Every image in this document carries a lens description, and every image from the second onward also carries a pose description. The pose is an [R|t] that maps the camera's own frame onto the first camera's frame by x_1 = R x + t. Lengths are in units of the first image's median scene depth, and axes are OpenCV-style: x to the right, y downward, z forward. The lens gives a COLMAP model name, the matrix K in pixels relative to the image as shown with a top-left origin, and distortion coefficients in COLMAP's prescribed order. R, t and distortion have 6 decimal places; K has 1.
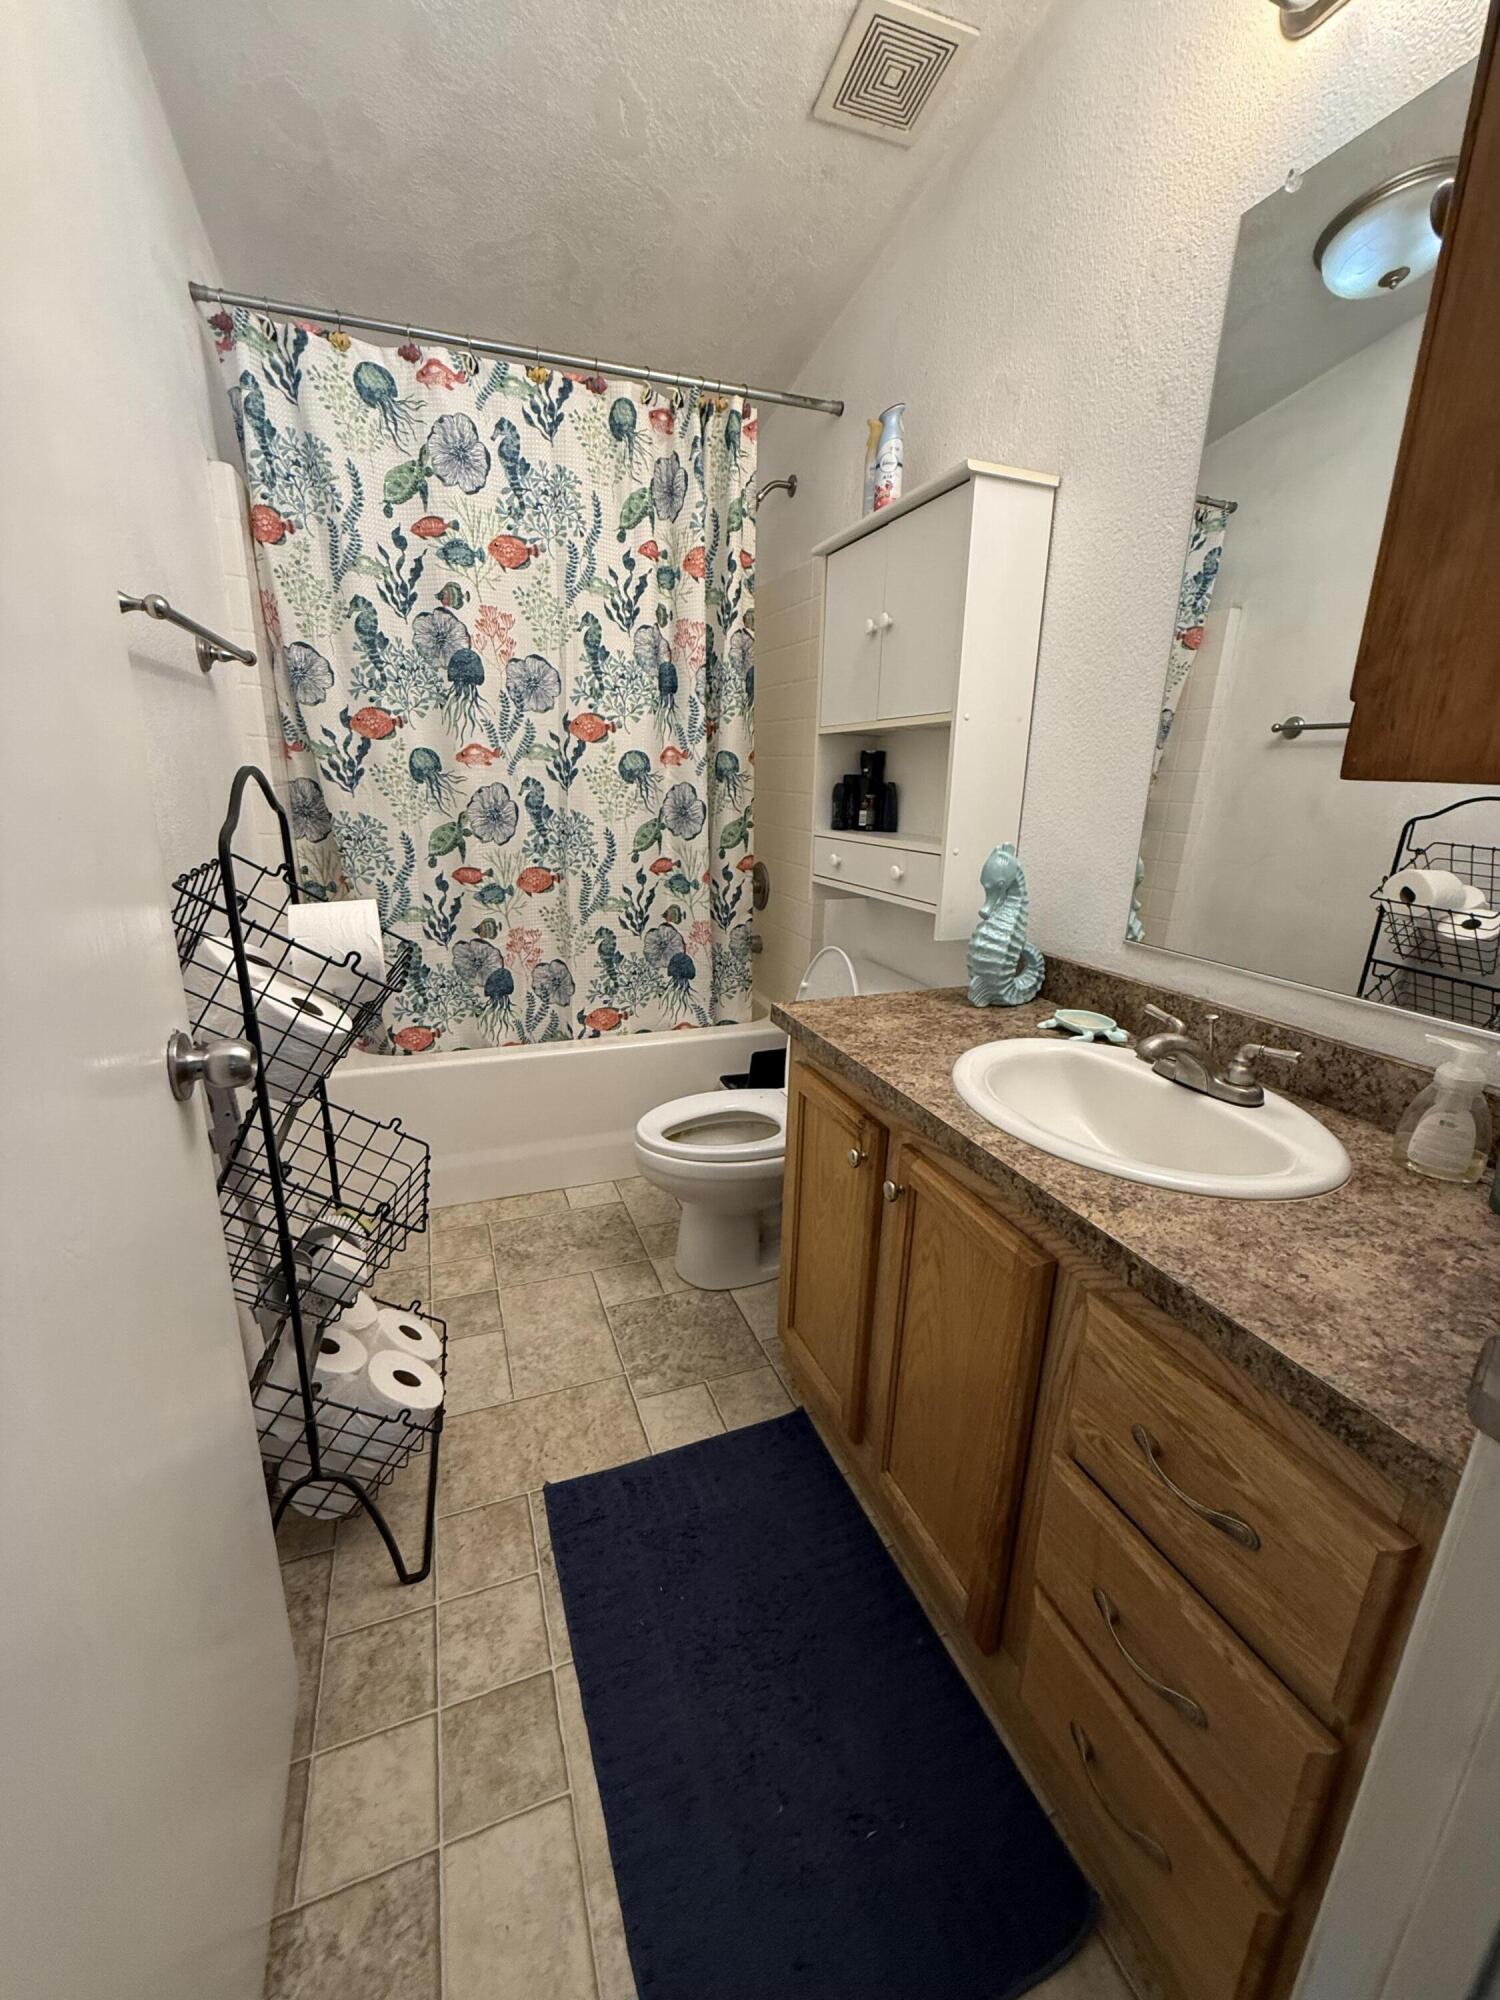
lens RADIAL K [[802.2, 0, 746.4], [0, 802.2, 998.4], [0, 0, 1]] dist [-0.001026, -0.000063]
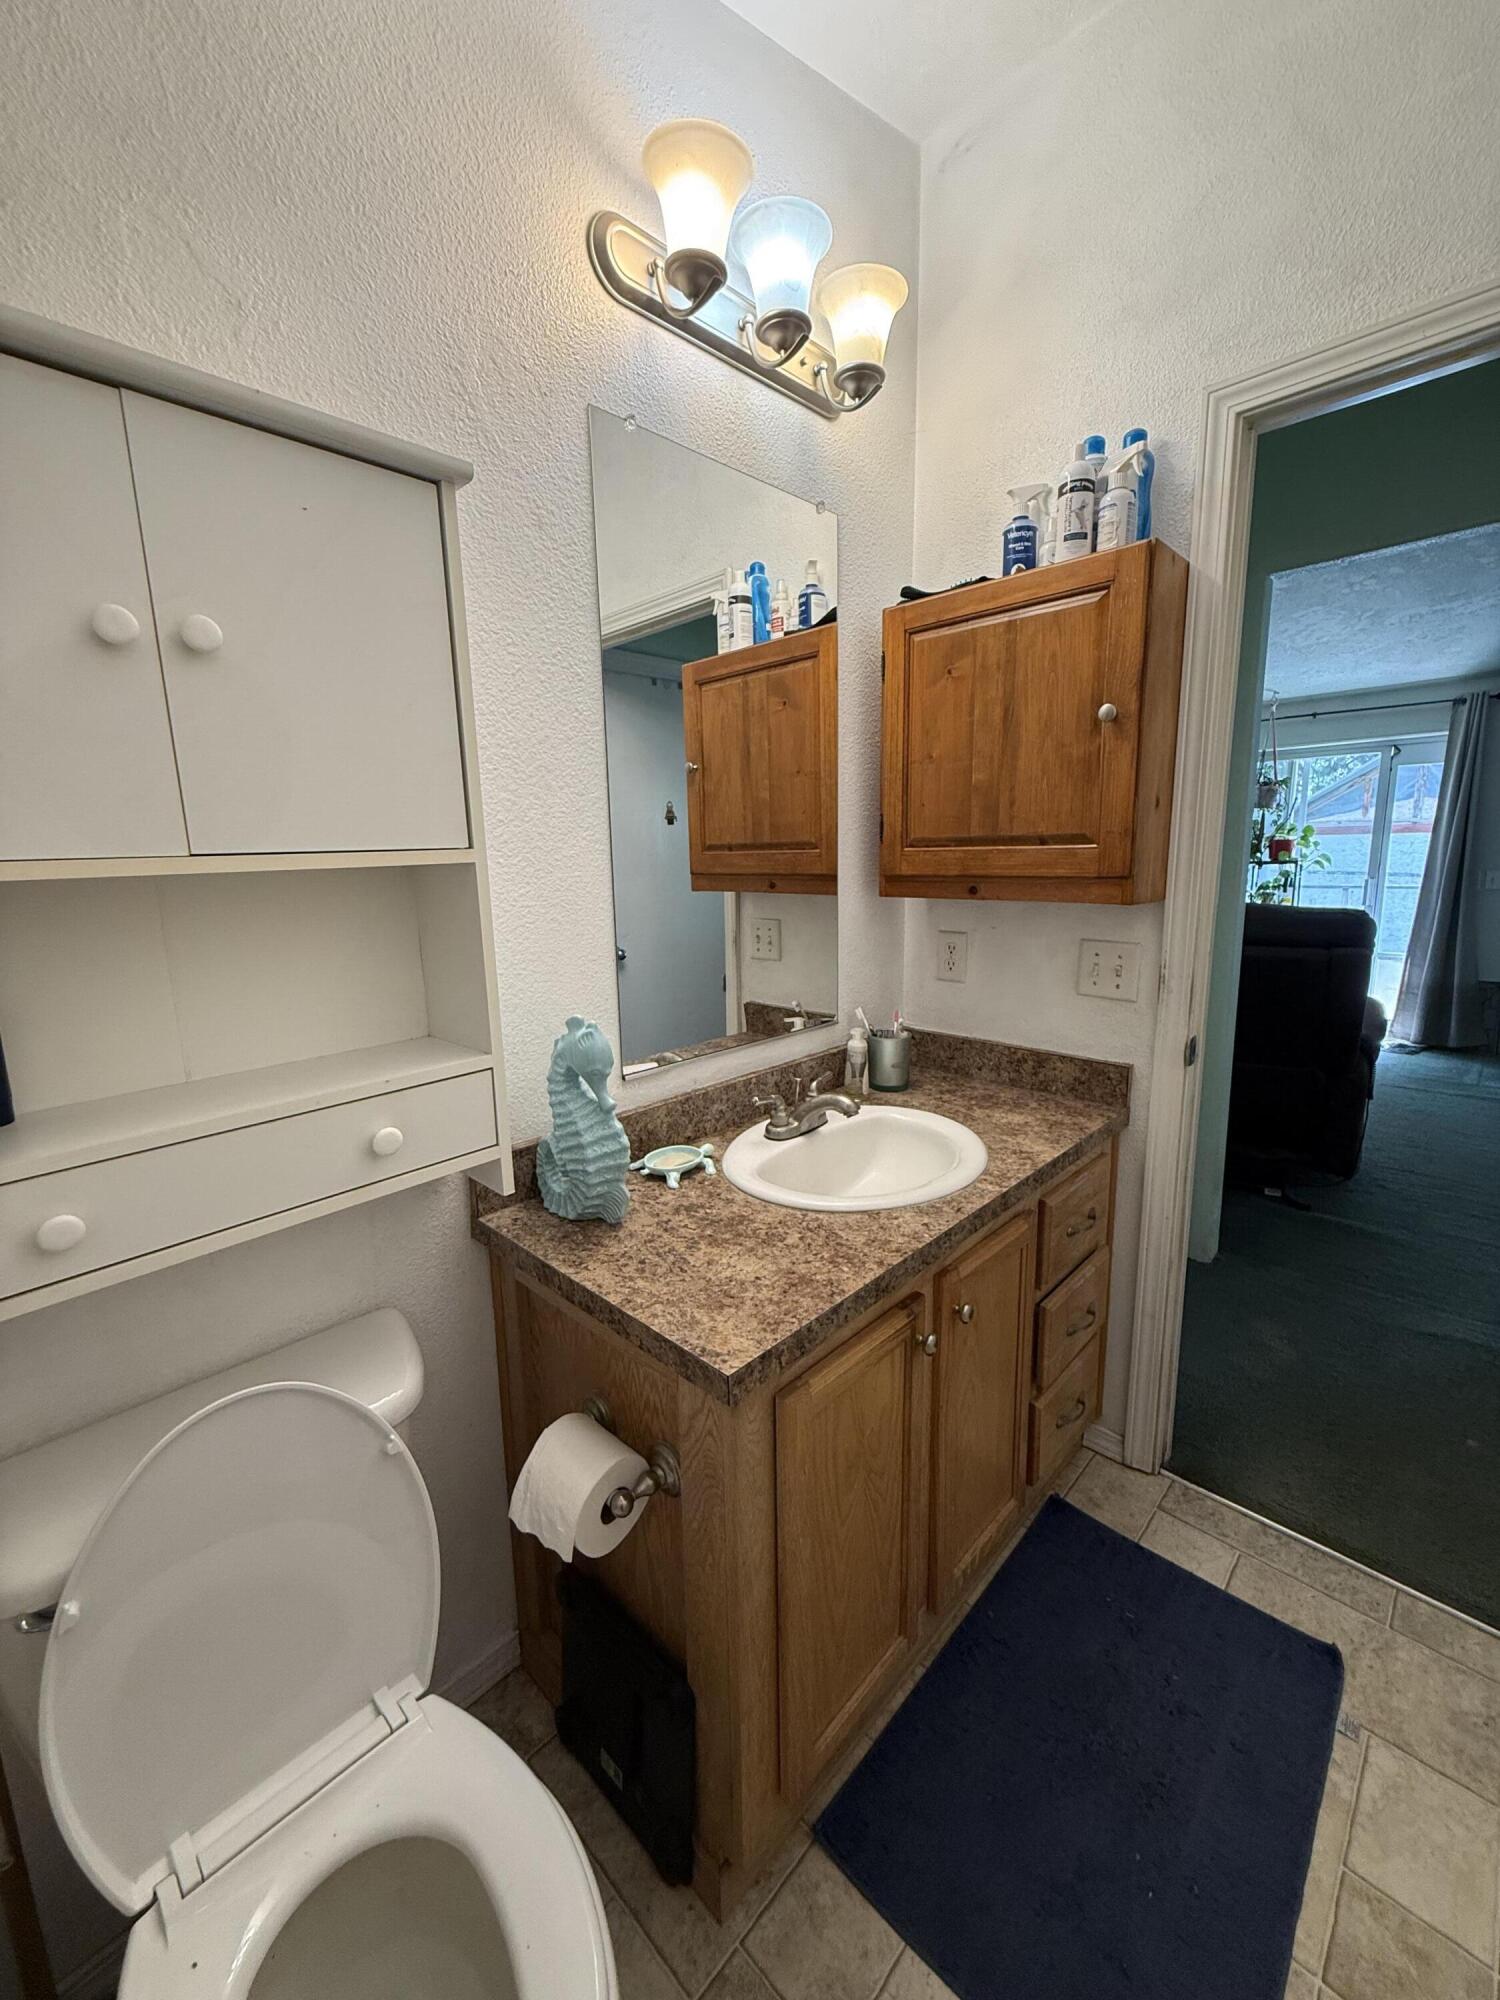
lens RADIAL K [[802.2, 0, 751.4], [0, 802.2, 993.2], [0, 0, 1]] dist [-0.001026, -0.000063]
pose [[-0.419593, -0.180306, 0.889624, -0.545678], [0.252072, 0.918379, 0.305024, -0.521960], [-0.872010, 0.352236, -0.339895, 1.422913]]
